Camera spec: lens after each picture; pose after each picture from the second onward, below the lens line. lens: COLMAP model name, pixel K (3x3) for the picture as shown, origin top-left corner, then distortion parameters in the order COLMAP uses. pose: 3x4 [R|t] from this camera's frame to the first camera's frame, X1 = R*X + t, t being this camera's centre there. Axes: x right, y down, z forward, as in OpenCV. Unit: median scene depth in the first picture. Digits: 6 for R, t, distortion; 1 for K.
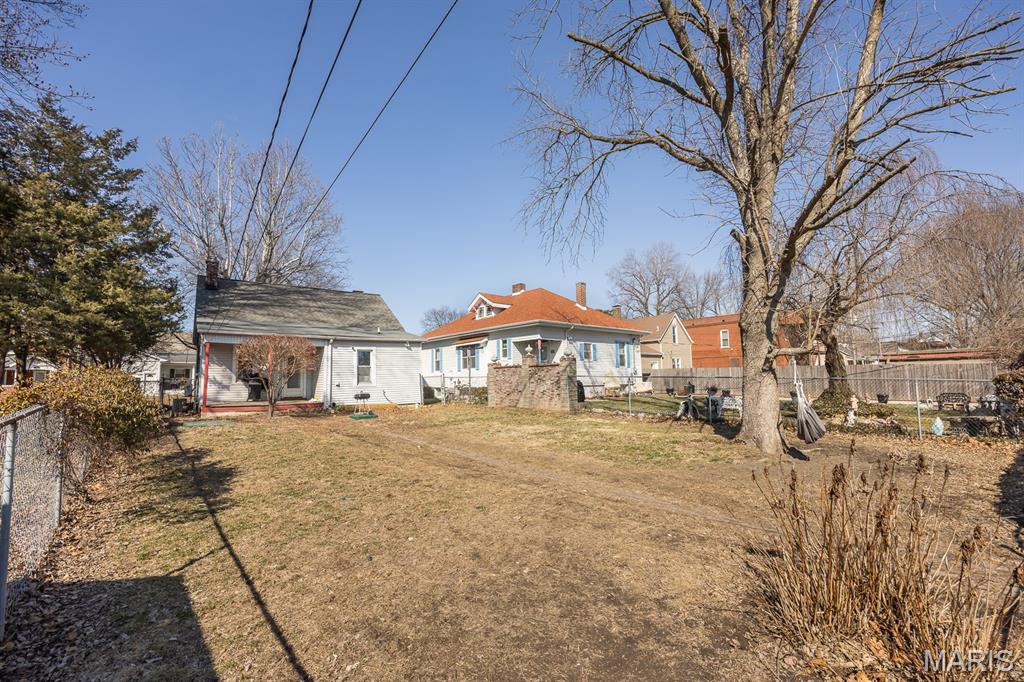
lens RADIAL K [[455.9, 0, 512.0], [0, 455.9, 341.0], [0, 0, 1]] dist [-0.000457, -0.000050]
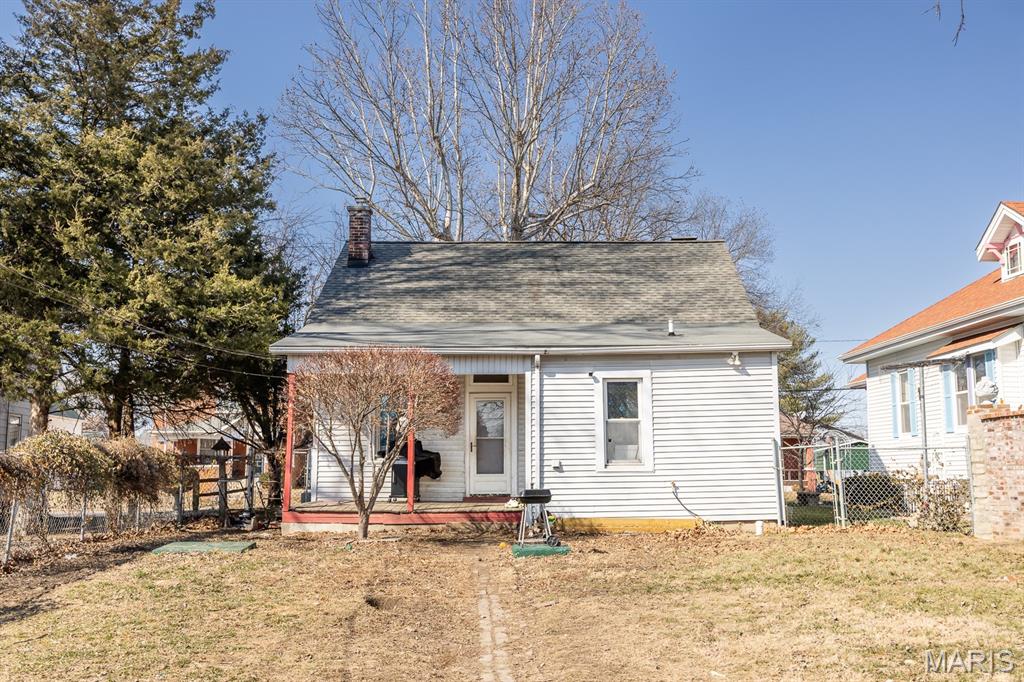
lens RADIAL K [[1065.1, 0, 512.0], [0, 1065.1, 341.0], [0, 0, 1]] dist [-0.007664, -0.006460]
pose [[0.803994, -0.060060, -0.591597, 0.134372], [0.045348, 0.998182, -0.039709, 0.018066], [0.592906, 0.005098, 0.805255, 0.191288]]
